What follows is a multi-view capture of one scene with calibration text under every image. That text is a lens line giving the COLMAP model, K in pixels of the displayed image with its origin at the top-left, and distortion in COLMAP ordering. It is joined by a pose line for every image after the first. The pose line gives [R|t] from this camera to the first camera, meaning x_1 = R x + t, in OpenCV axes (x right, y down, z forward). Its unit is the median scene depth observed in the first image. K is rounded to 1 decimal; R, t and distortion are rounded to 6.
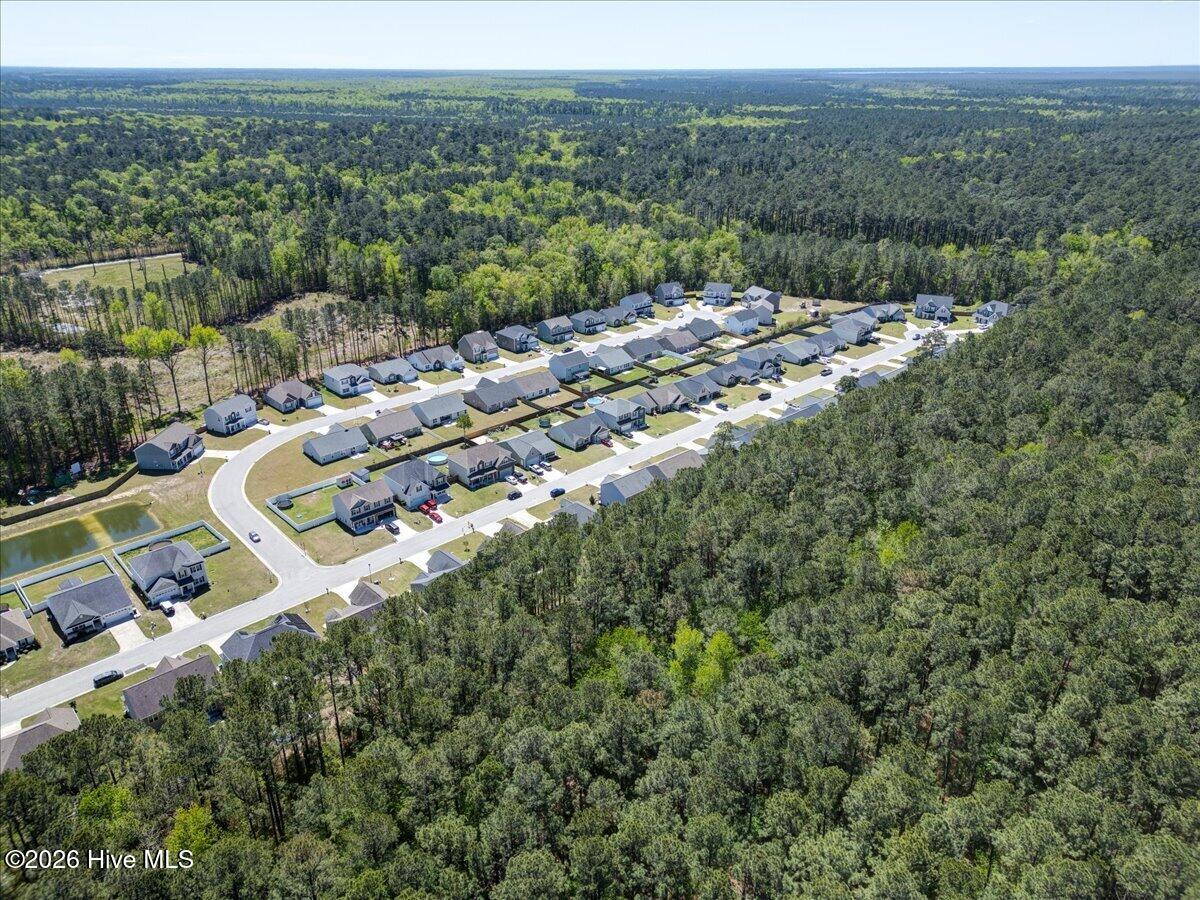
lens RADIAL K [[839.0, 0, 600.0], [0, 839.0, 450.0], [0, 0, 1]] dist [0.095665, -0.099264]
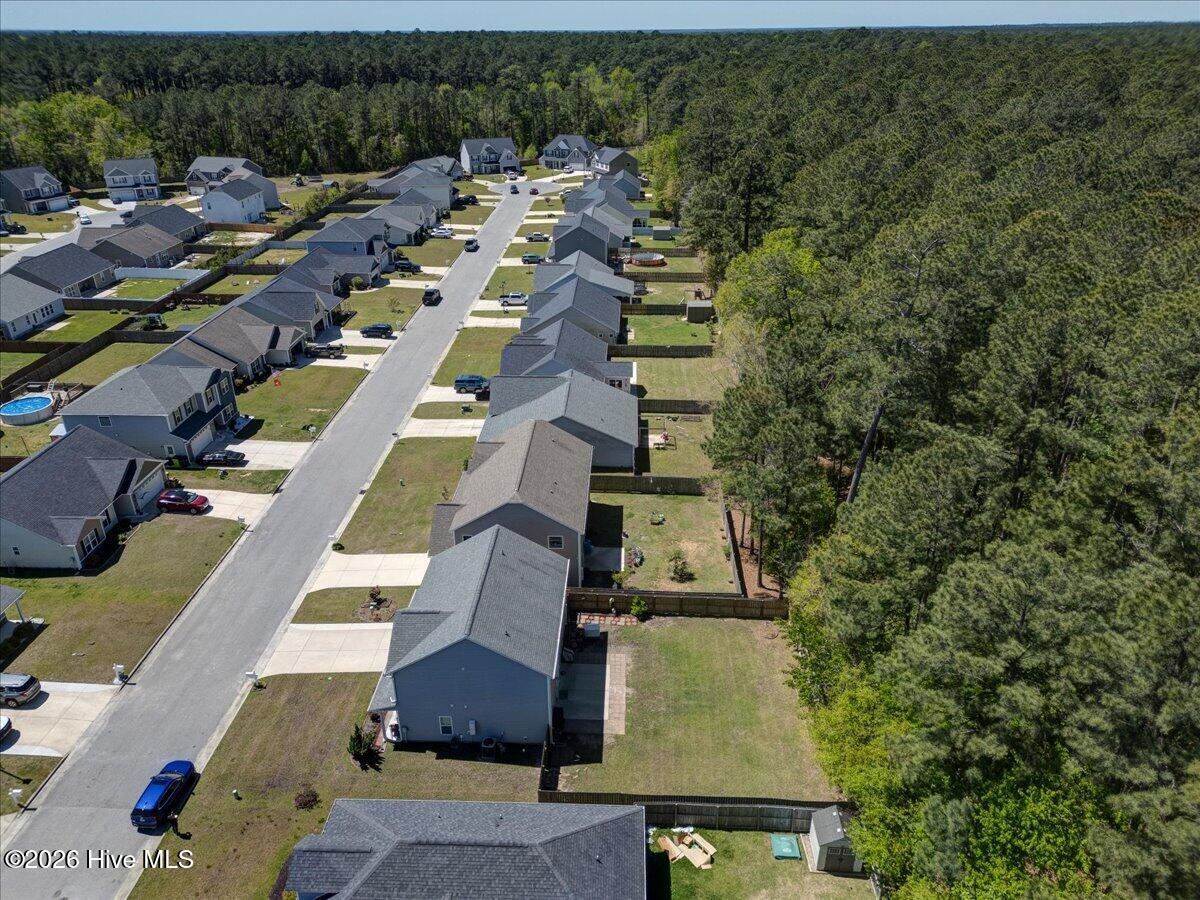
lens RADIAL K [[839.0, 0, 600.0], [0, 839.0, 450.0], [0, 0, 1]] dist [0.095665, -0.099264]
pose [[0.706256, -0.321611, 0.630689, -0.065247], [0.302906, 0.942472, 0.141401, -0.022363], [-0.639883, 0.091175, 0.763044, 0.615370]]
